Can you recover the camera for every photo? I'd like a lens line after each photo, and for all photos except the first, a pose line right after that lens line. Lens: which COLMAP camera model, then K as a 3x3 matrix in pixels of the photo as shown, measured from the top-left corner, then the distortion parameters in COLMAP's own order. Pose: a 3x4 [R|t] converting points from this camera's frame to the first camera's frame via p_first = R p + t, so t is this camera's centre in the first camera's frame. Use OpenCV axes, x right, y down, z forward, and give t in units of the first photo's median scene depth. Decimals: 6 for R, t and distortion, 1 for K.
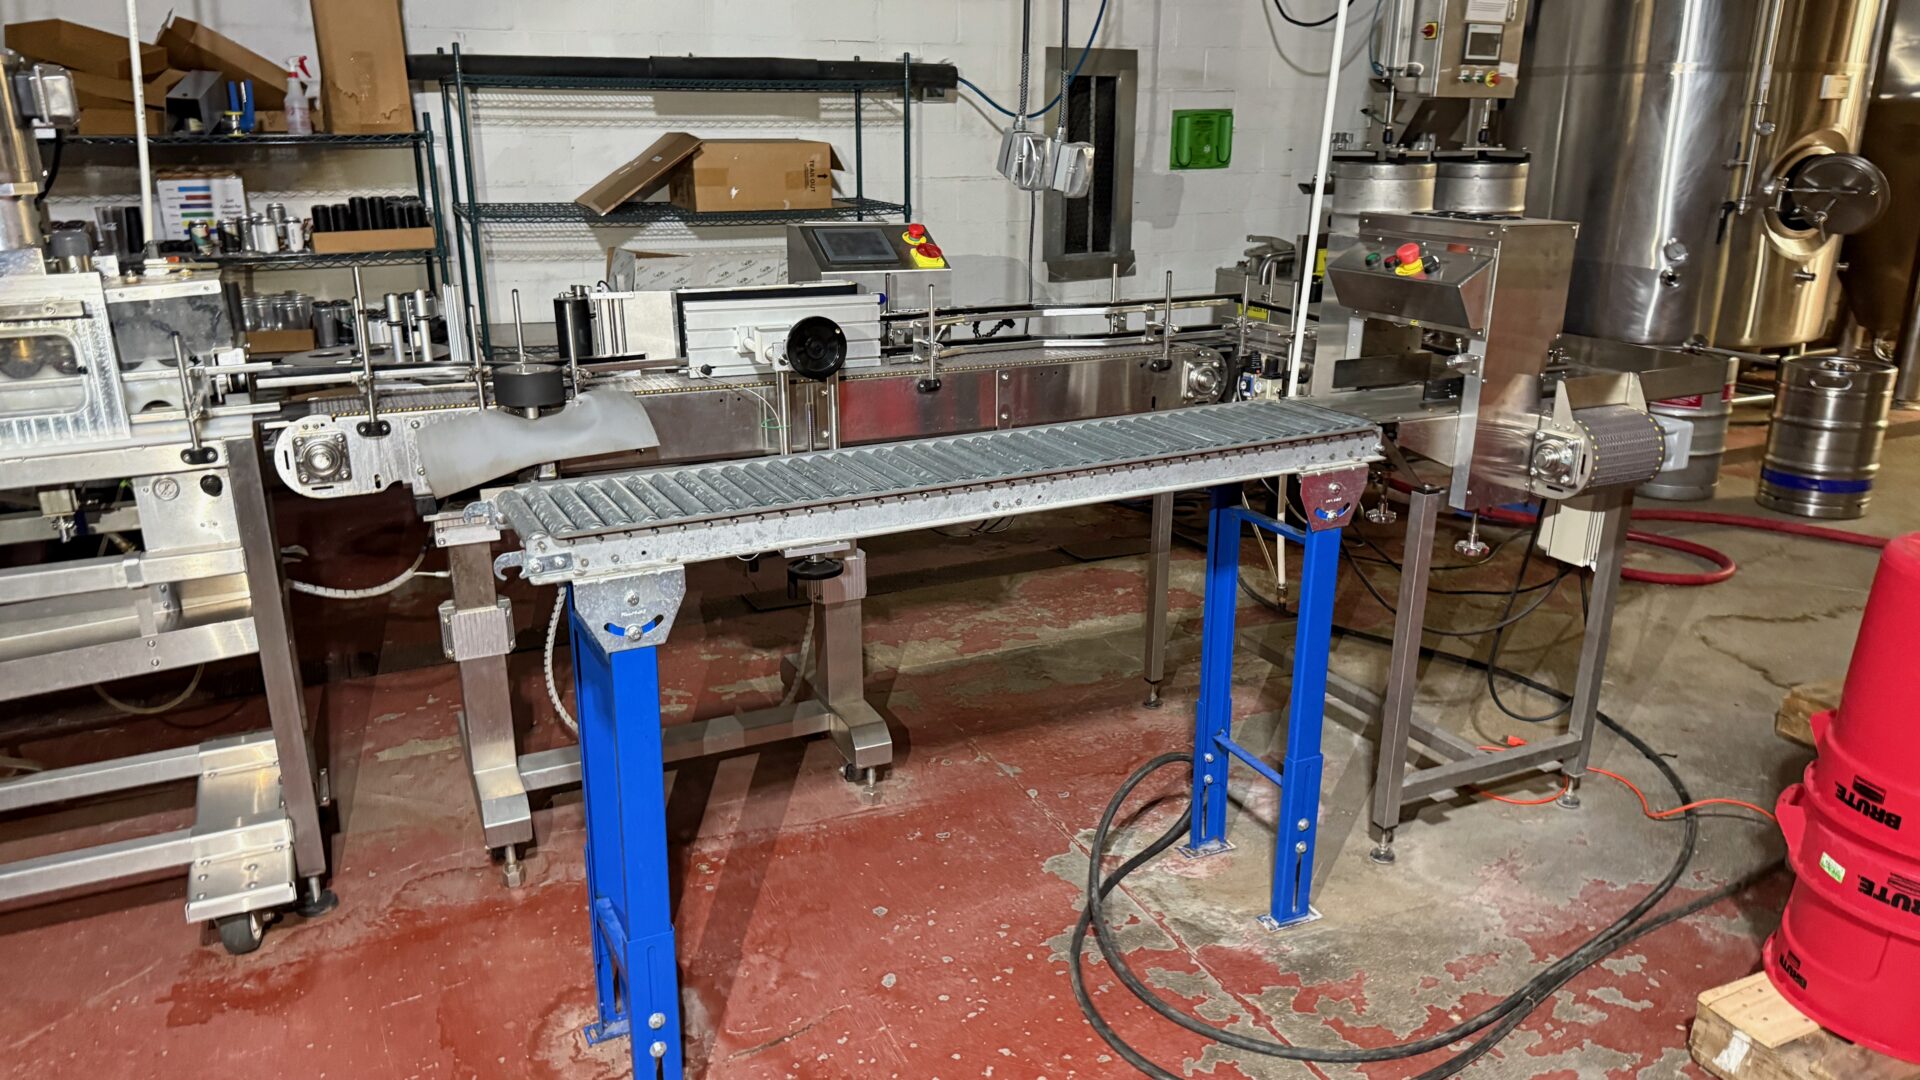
lens RADIAL K [[1363.6, 0, 960.0], [0, 1363.6, 540.0], [0, 0, 1]] dist [0.007564, -0.040507]
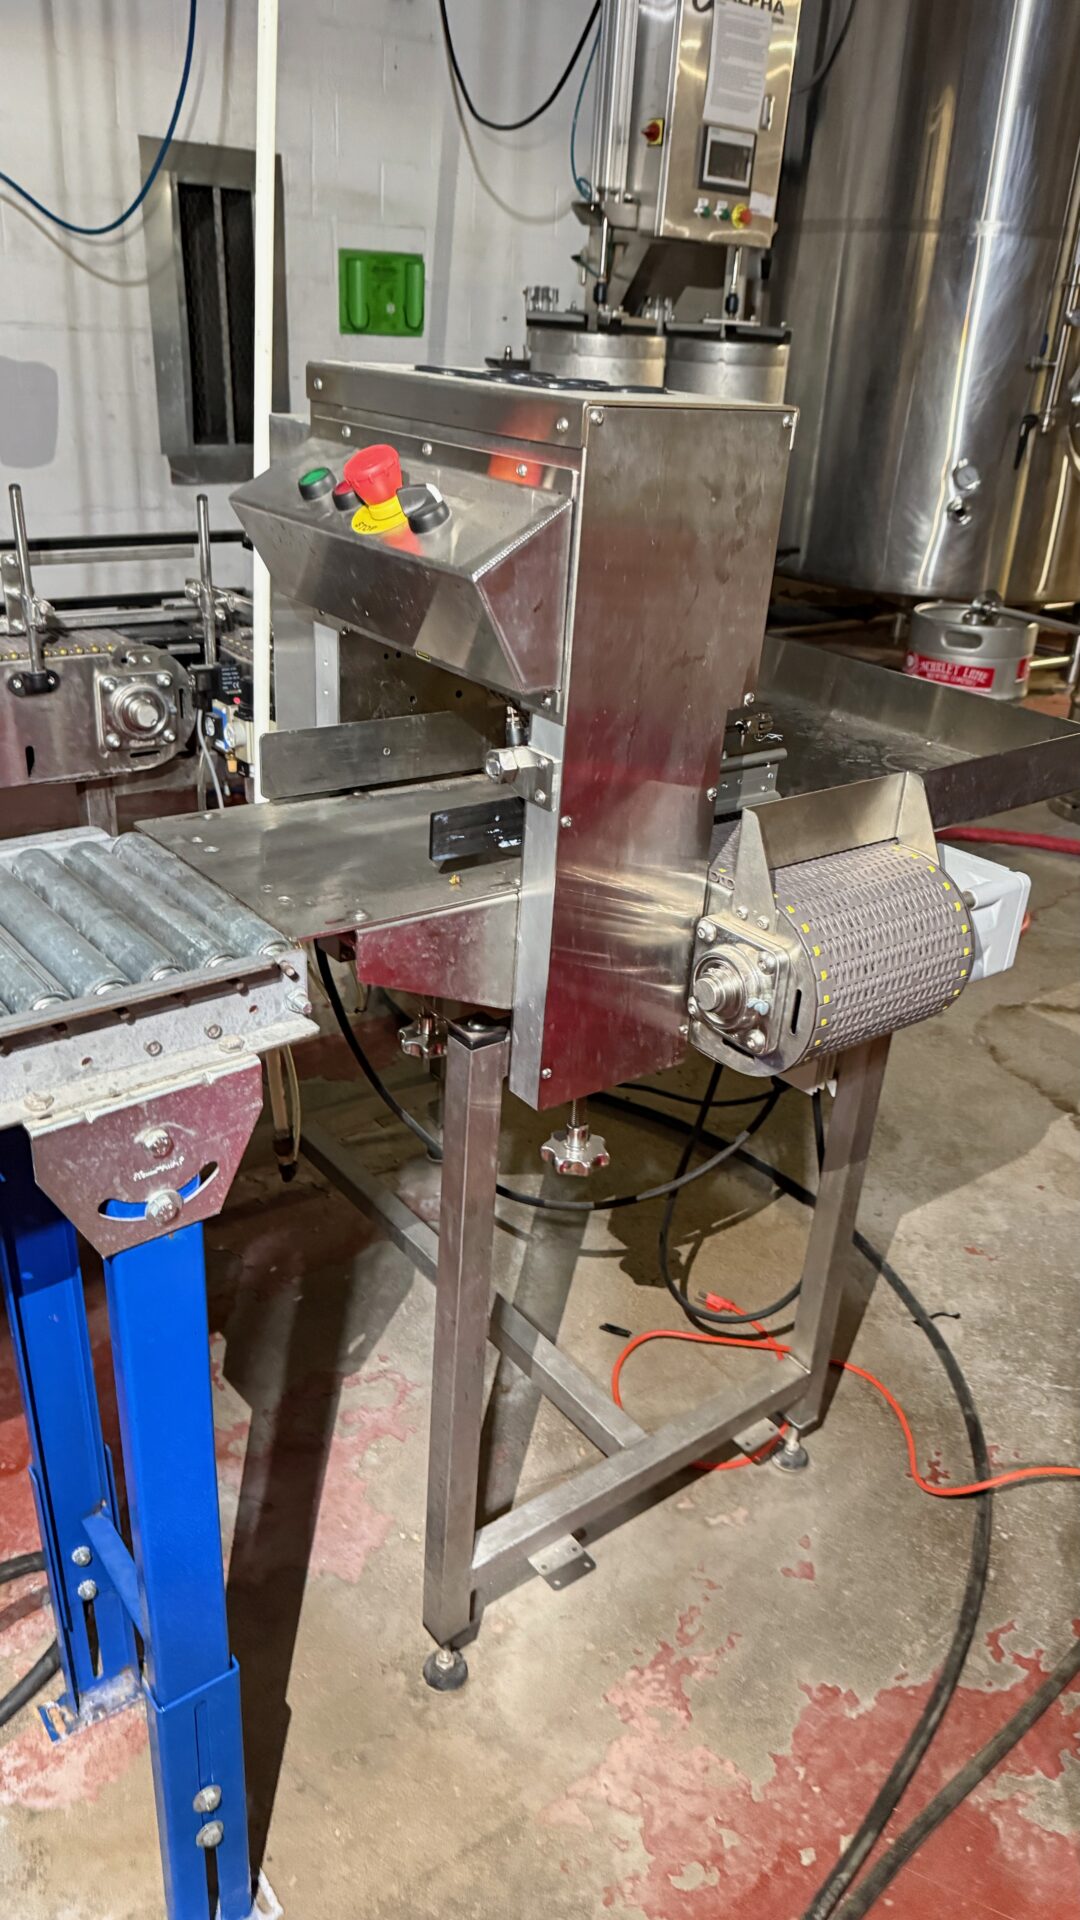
lens RADIAL K [[1363.6, 0, 600.4], [0, 1363.6, 965.7], [0, 0, 1]] dist [0.007564, -0.040507]
pose [[0.971545, -0.045049, 0.232529, 0.135136], [0.009018, 0.988069, 0.153746, -0.061115], [-0.236681, -0.147274, 0.960361, 0.274105]]
